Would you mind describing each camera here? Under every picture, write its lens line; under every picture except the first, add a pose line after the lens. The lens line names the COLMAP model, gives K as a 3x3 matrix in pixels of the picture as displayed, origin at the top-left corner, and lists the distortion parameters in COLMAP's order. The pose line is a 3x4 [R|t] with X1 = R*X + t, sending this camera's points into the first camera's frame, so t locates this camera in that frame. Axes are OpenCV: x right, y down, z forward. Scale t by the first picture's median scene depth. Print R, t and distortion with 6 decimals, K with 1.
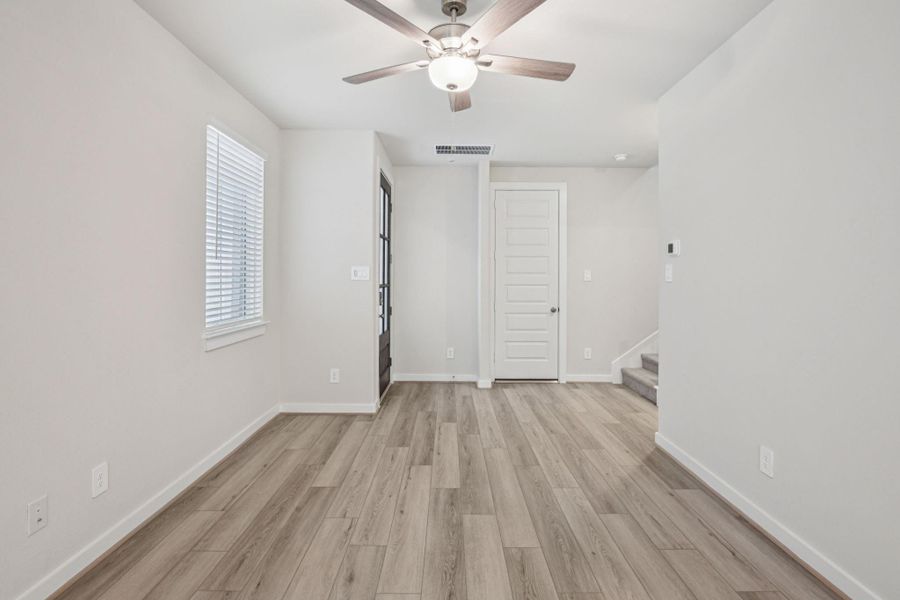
lens RADIAL K [[422.9, 0, 450.7], [0, 422.9, 276.0], [0, 0, 1]] dist [-0.003884, -0.008916]
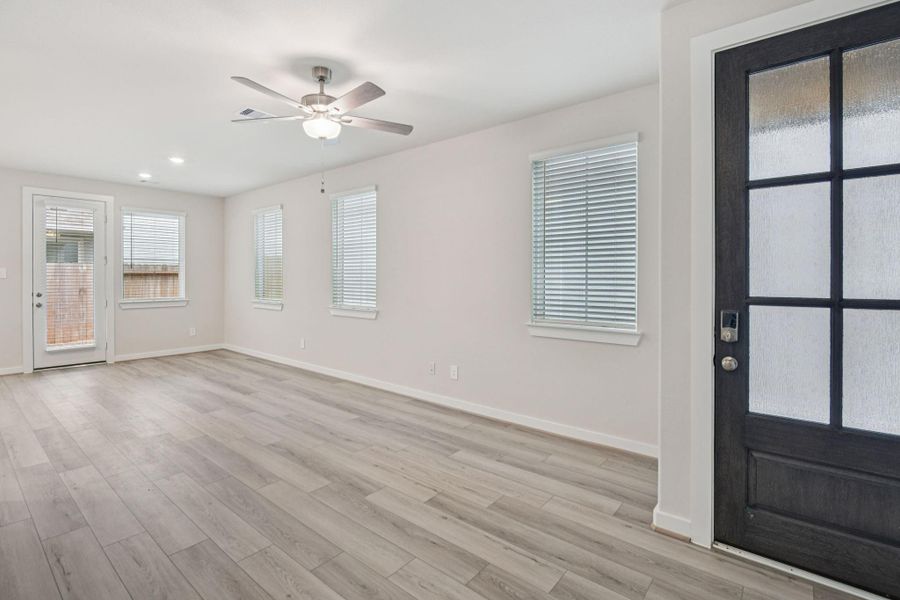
lens RADIAL K [[422.9, 0, 450.7], [0, 422.9, 276.0], [0, 0, 1]] dist [-0.003884, -0.008916]
pose [[-0.637090, -0.008316, -0.770744, 0.559517], [-0.001461, 0.999953, -0.009582, 0.005562], [0.770788, -0.004978, -0.637072, 1.543451]]
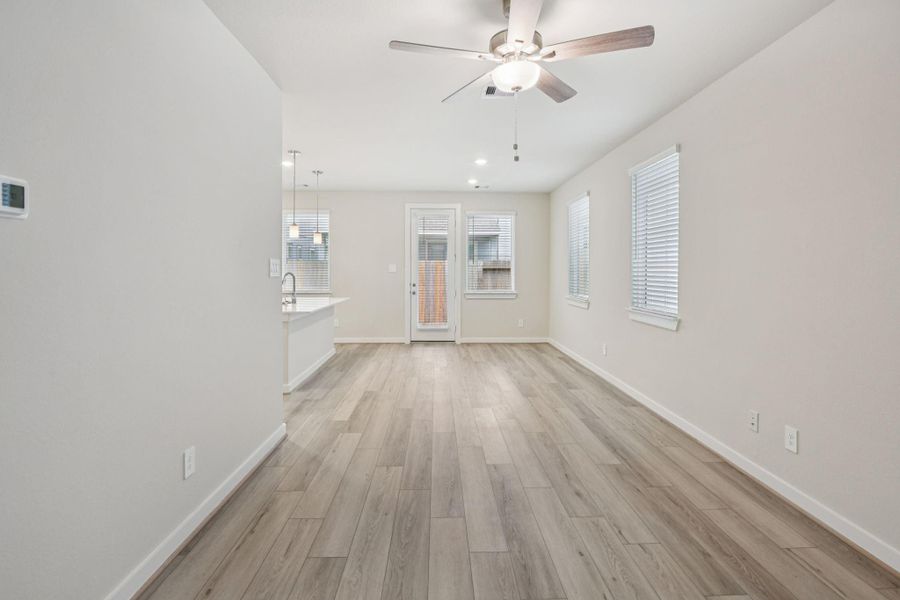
lens RADIAL K [[426.5, 0, 450.9], [0, 426.5, 270.9], [0, 0, 1]] dist [-0.018406, -0.000576]
pose [[-0.999587, -0.008391, -0.027493, 0.133678], [-0.008271, 0.999956, -0.004478, 0.001574], [0.027529, -0.004249, -0.999612, 1.435415]]
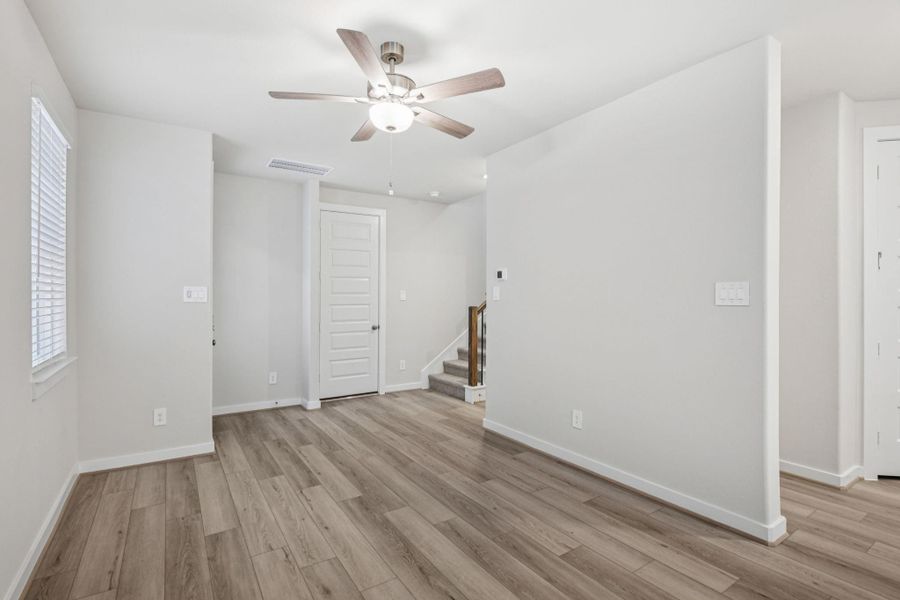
lens RADIAL K [[426.2, 0, 450.0], [0, 426.2, 300.0], [0, 0, 1]] dist [-0.022330, -0.008835]
pose [[0.837120, -0.012663, 0.546873, -0.328265], [0.005370, 0.999874, 0.014933, -0.008350], [-0.546993, -0.009564, 0.837083, -0.016440]]
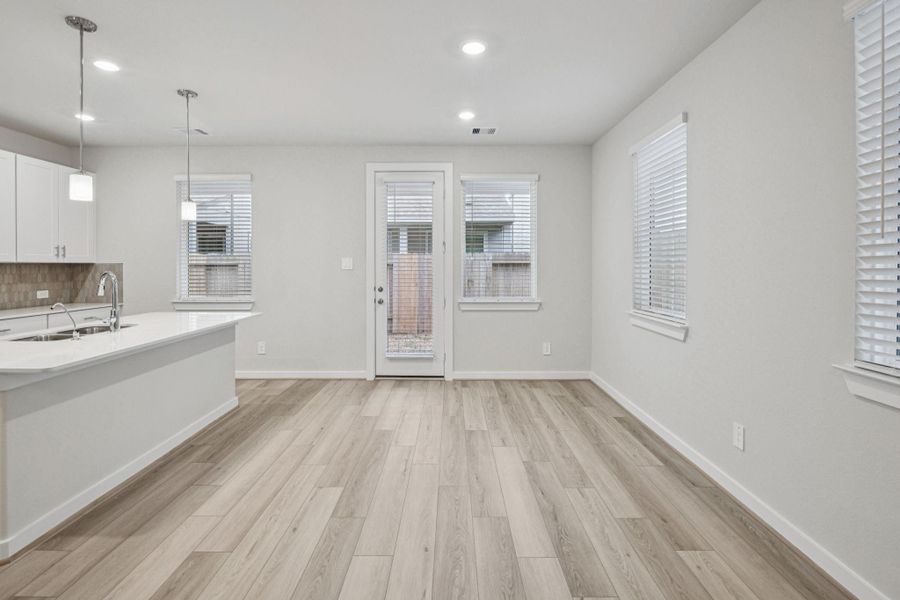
lens RADIAL K [[426.5, 0, 450.9], [0, 426.5, 270.9], [0, 0, 1]] dist [-0.018406, -0.000576]
pose [[-0.999951, -0.005457, 0.008224, -0.003440], [-0.005404, 0.999965, 0.006436, -0.007245], [-0.008259, 0.006391, -0.999945, 0.518636]]
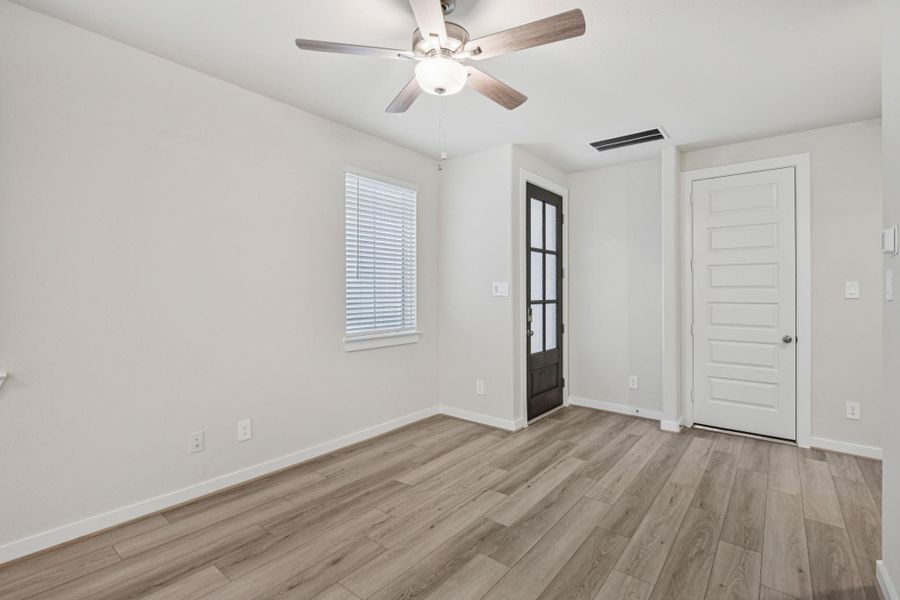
lens RADIAL K [[419.1, 0, 445.4], [0, 419.1, 295.8], [0, 0, 1]] dist [-0.003512, -0.001119]
pose [[0.775040, 0.004351, -0.631897, 0.419932], [0.002864, 0.999942, 0.010398, -0.001797], [0.631906, -0.009869, 0.774982, 0.196972]]
